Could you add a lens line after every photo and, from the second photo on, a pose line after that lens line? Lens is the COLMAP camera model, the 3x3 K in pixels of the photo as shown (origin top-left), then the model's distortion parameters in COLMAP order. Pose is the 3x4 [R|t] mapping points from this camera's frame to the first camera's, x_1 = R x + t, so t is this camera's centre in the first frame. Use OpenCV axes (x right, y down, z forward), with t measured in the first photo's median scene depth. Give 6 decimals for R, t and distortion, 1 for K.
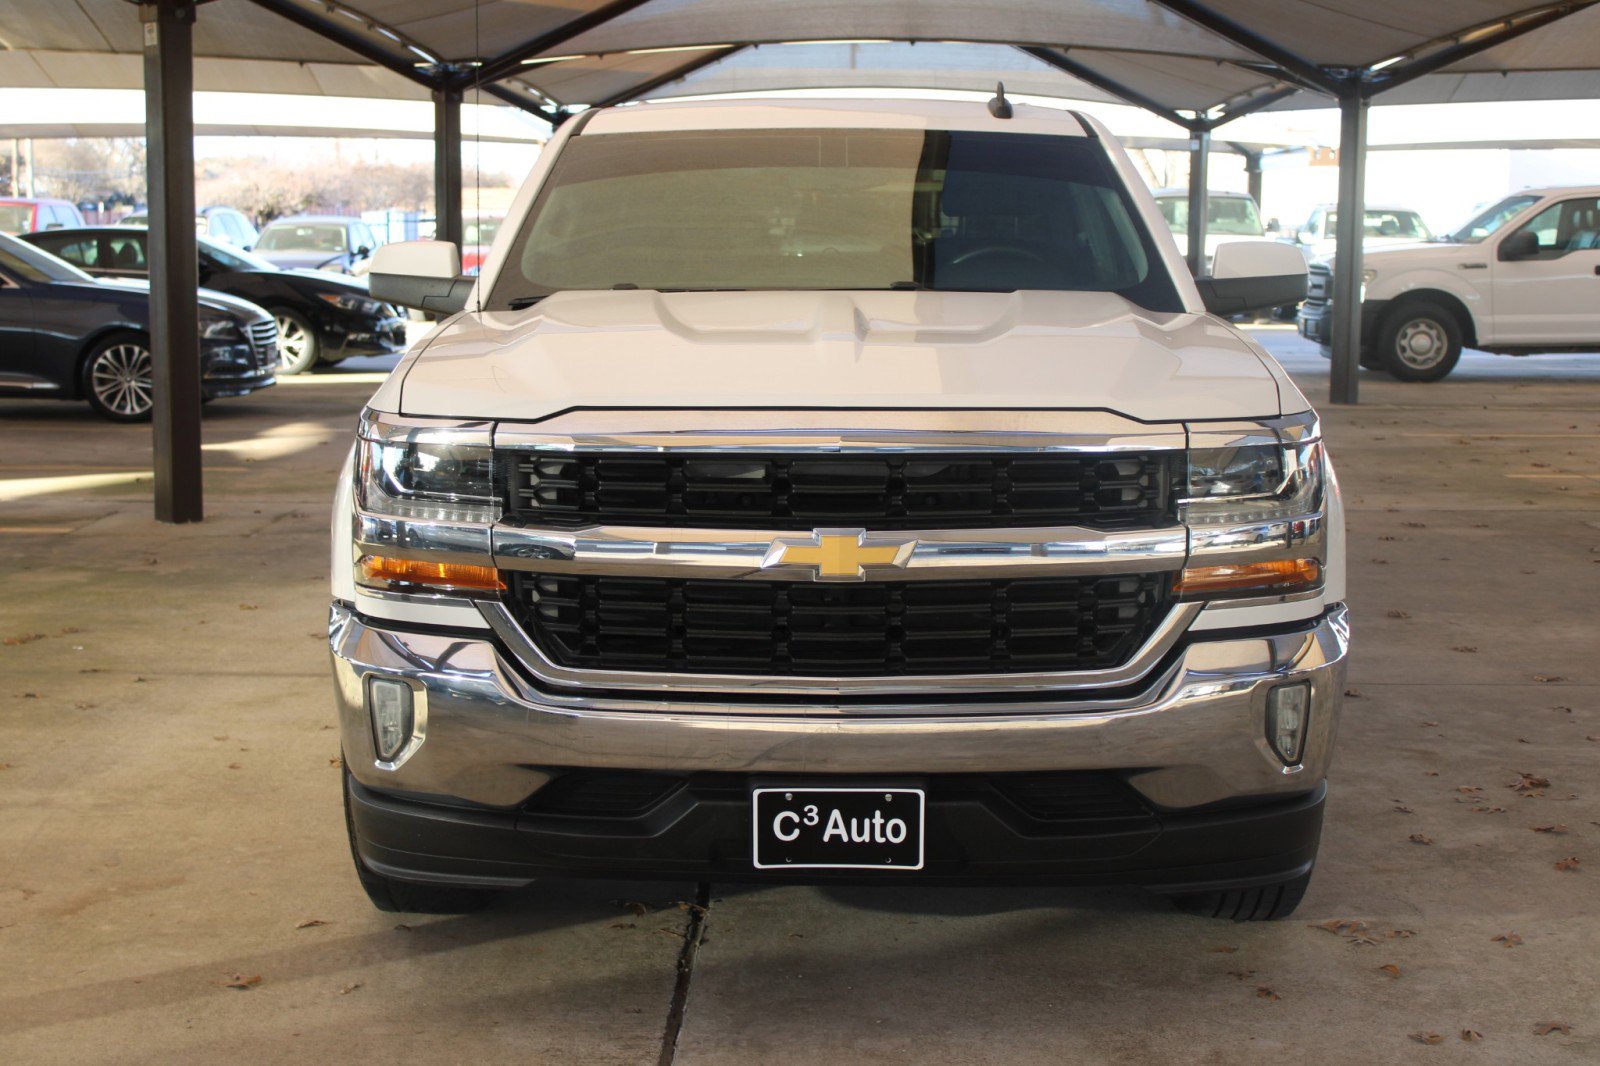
lens RADIAL K [[2323.3, 0, 799.0], [0, 2323.3, 557.1], [0, 0, 1]] dist [-0.032820, 0.078183]
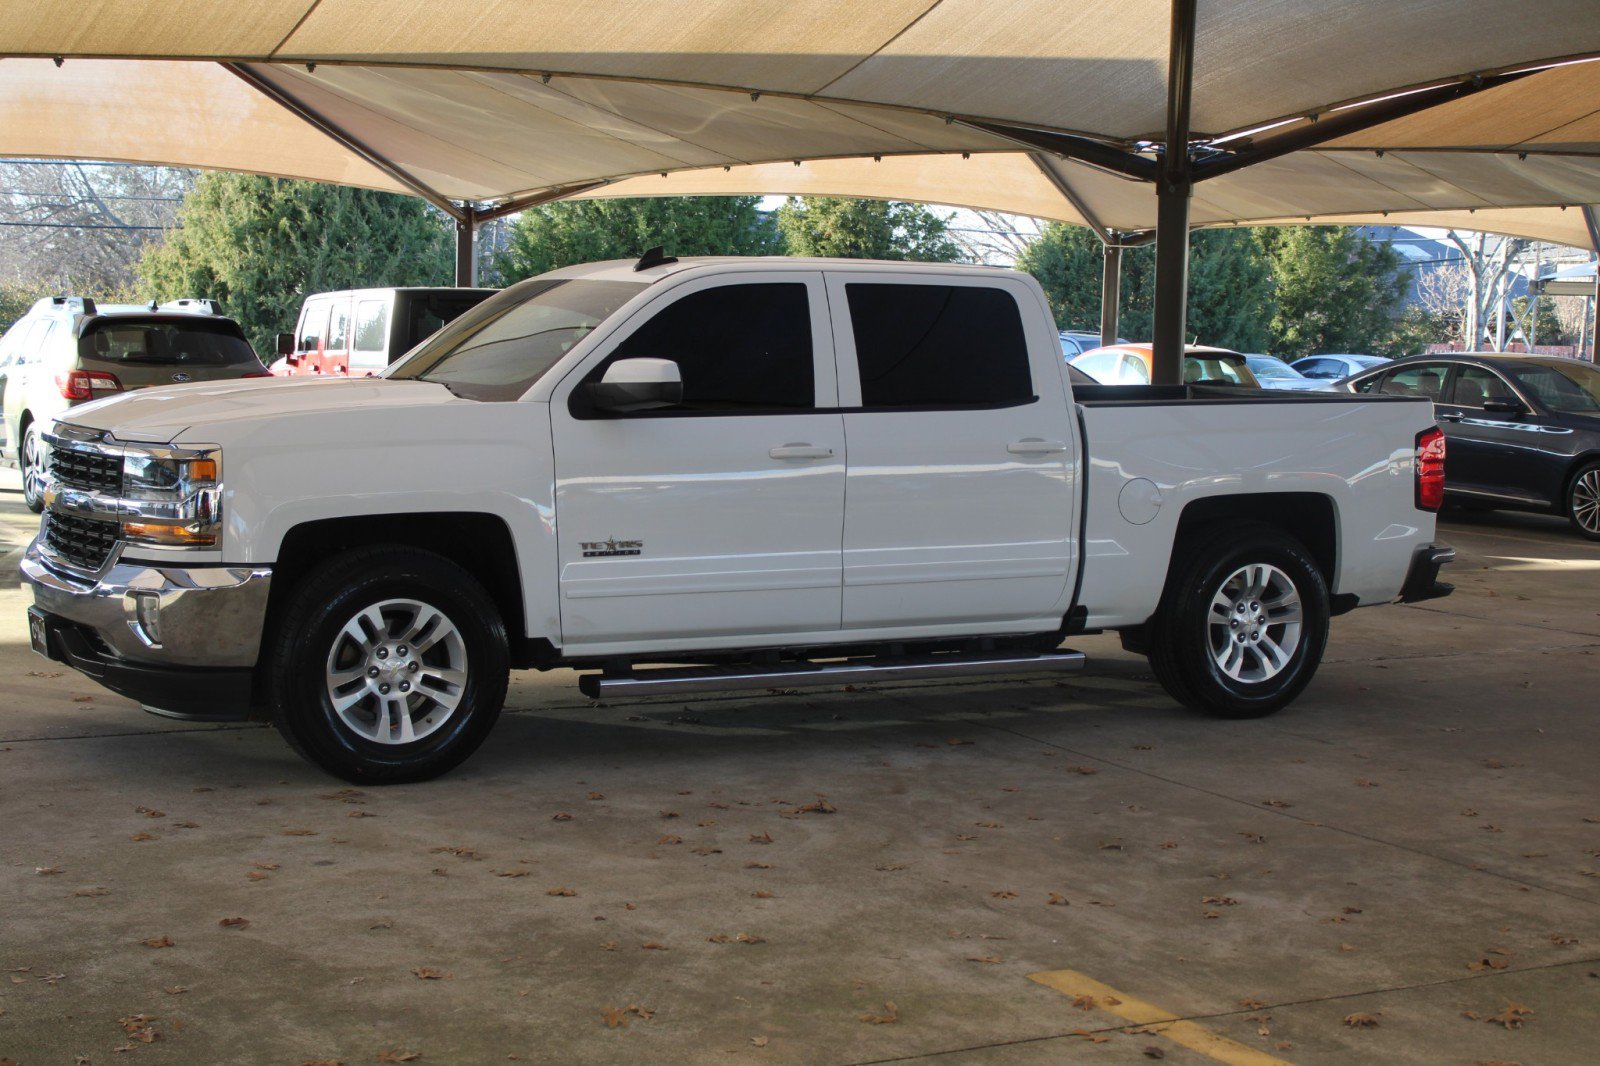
lens RADIAL K [[2338.4, 0, 800.0], [0, 2338.4, 533.0], [0, 0, 1]] dist [-0.026377, 0.087947]
pose [[0.482670, 0.081579, -0.871995, 1.991976], [-0.145413, 0.989297, 0.012064, -0.084972], [0.863646, 0.120977, 0.489367, 0.558084]]
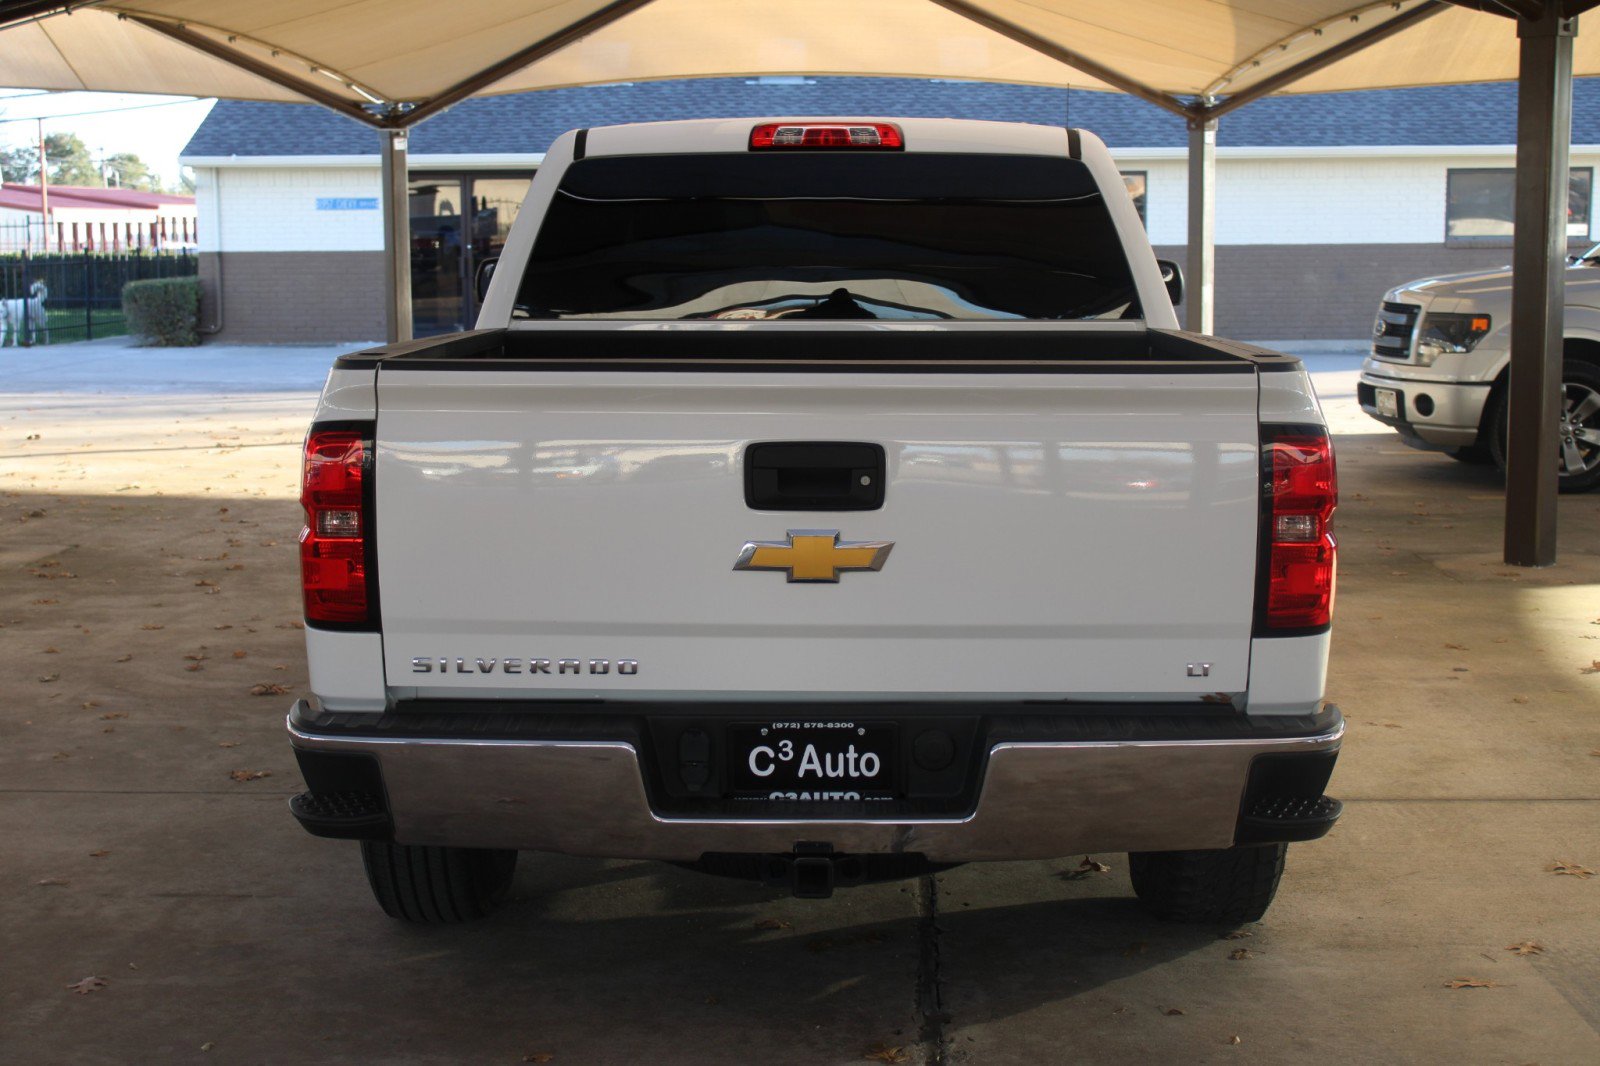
lens RADIAL K [[2357.1, 0, 800.0], [0, 2357.1, 533.0], [0, 0, 1]] dist [-0.024551, 0.092418]
pose [[-0.999695, -0.007149, 0.023624, 0.009420], [-0.000446, 0.962216, 0.272286, -0.483606], [-0.024678, 0.272192, -0.961926, 3.215197]]
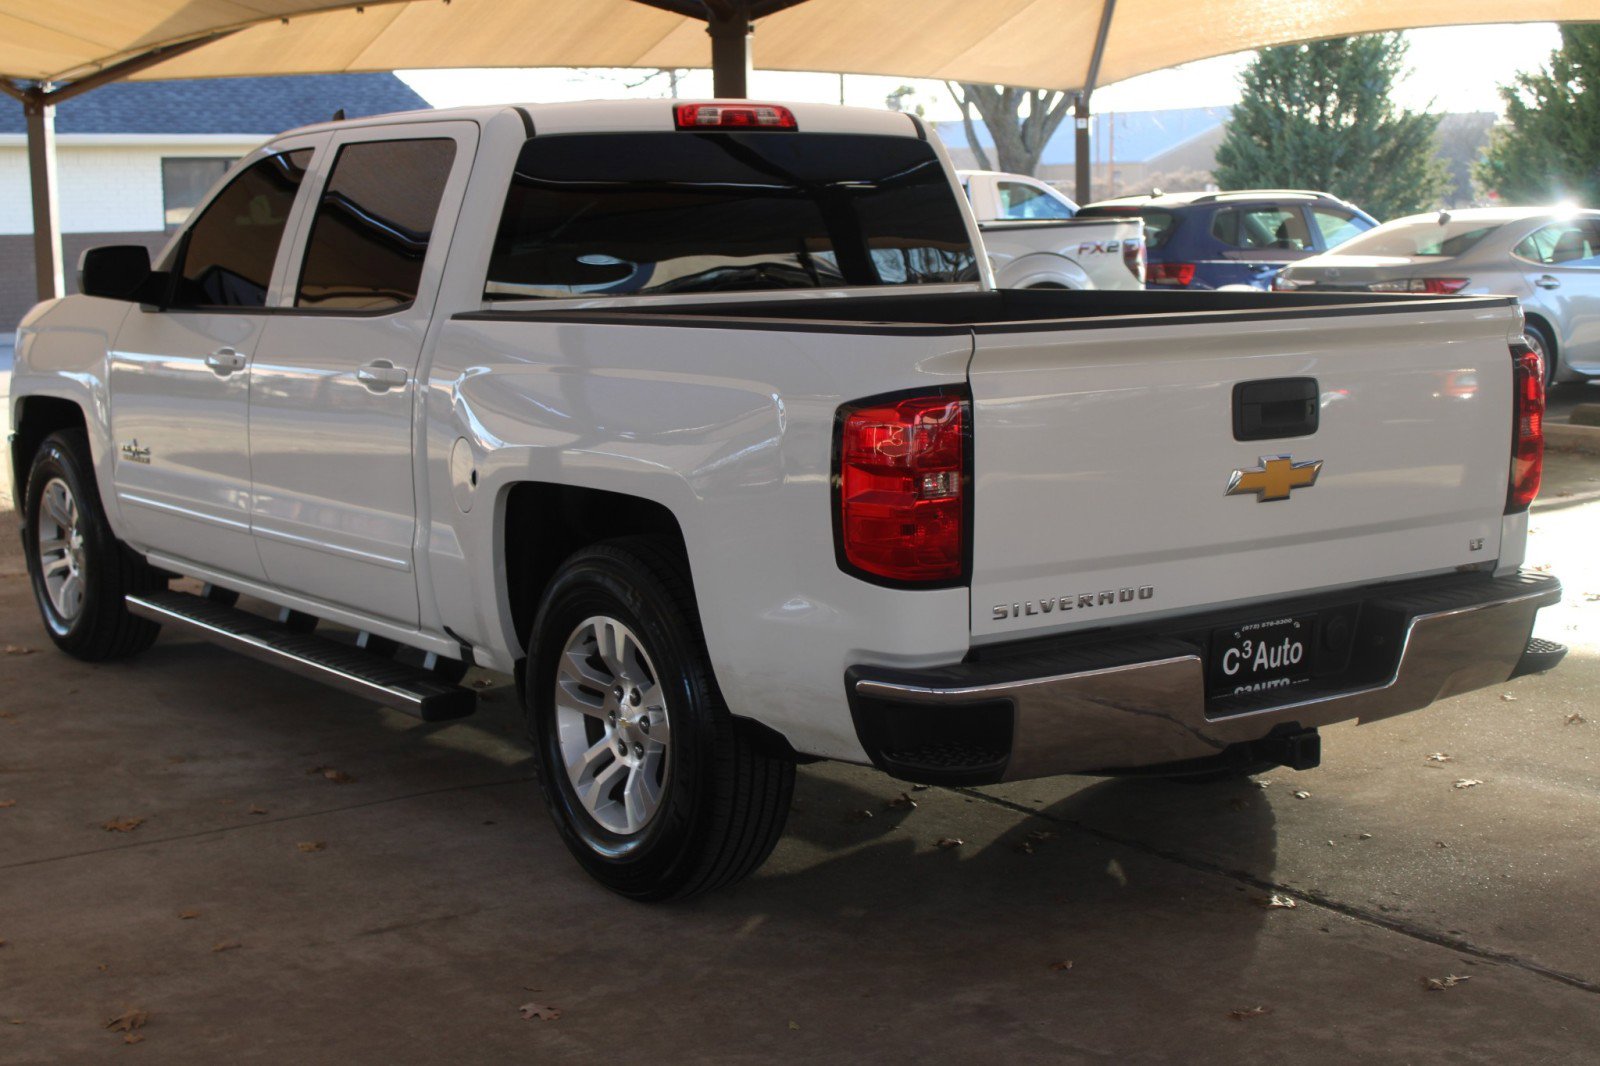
lens RADIAL K [[2365.1, 0, 752.8], [0, 2365.1, 525.1], [0, 0, 1]] dist [-0.103517, 0.620678]
pose [[-0.817185, 0.083177, -0.570343, 0.887606], [-0.074697, 0.965904, 0.247890, -0.448687], [0.571515, 0.245175, -0.783109, 3.027372]]
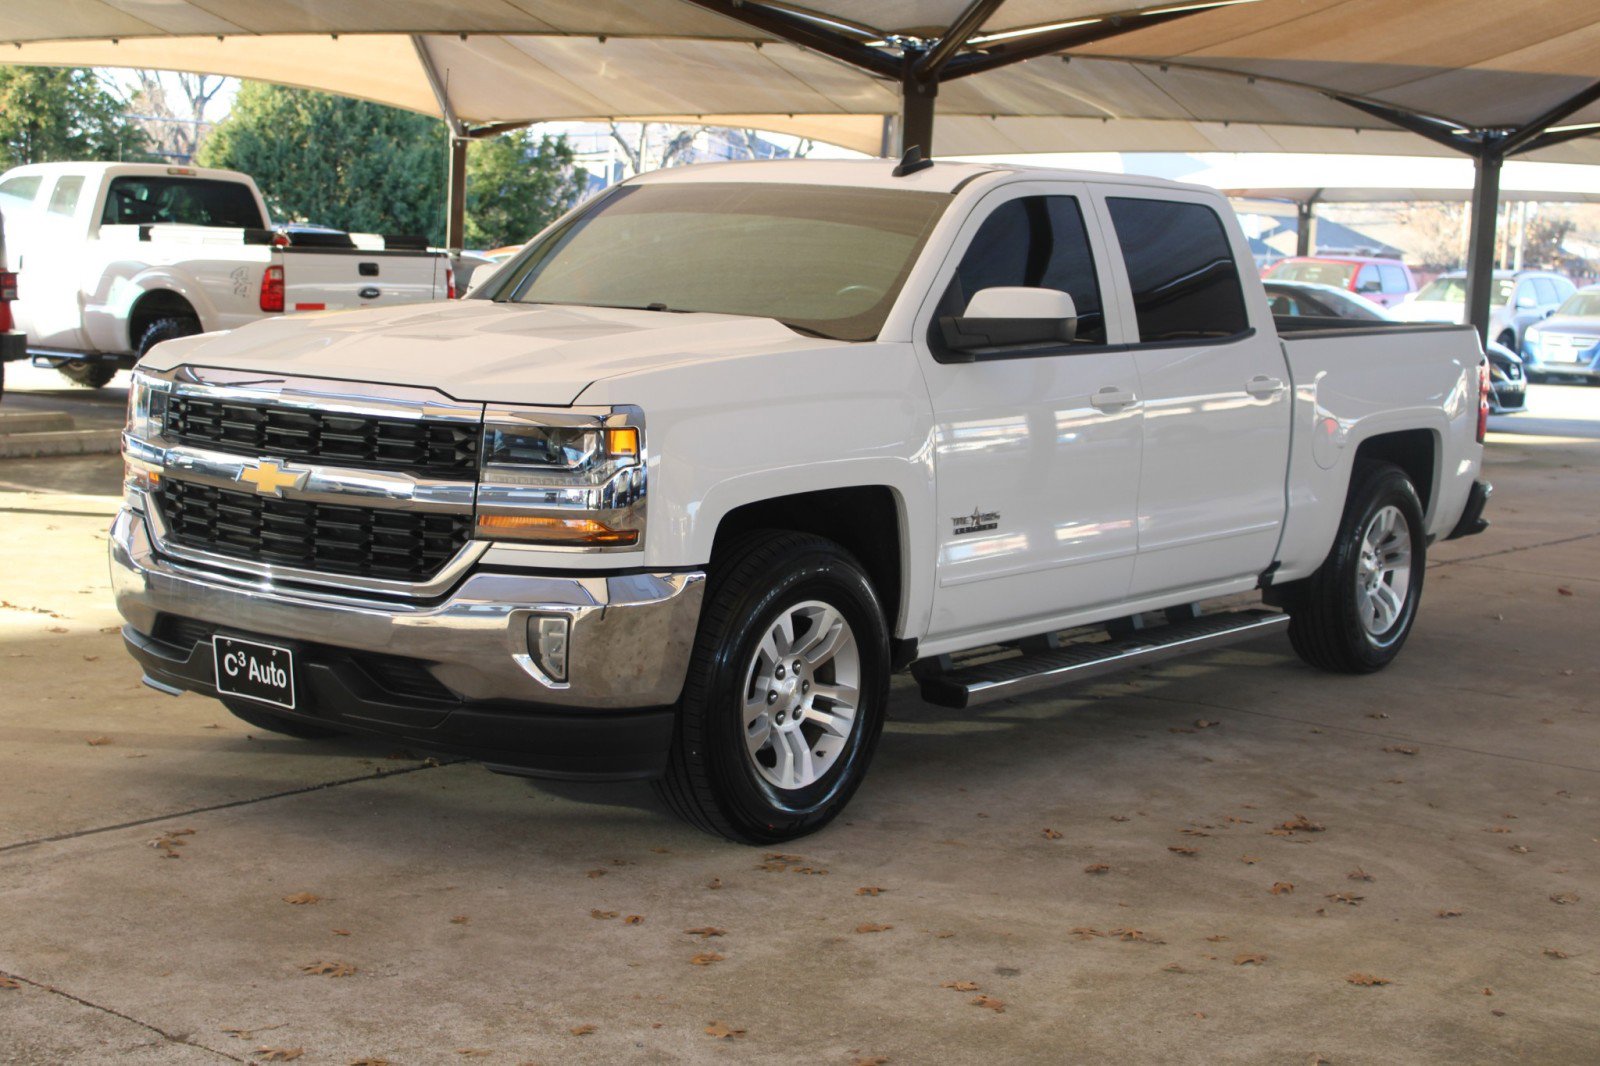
lens RADIAL K [[2338.4, 0, 800.0], [0, 2338.4, 533.0], [0, 0, 1]] dist [-0.026377, 0.087947]
pose [[0.796036, 0.098573, -0.597168, 1.083996], [-0.121878, 0.992544, 0.001371, -0.008318], [0.592851, 0.071690, 0.802115, 0.052926]]
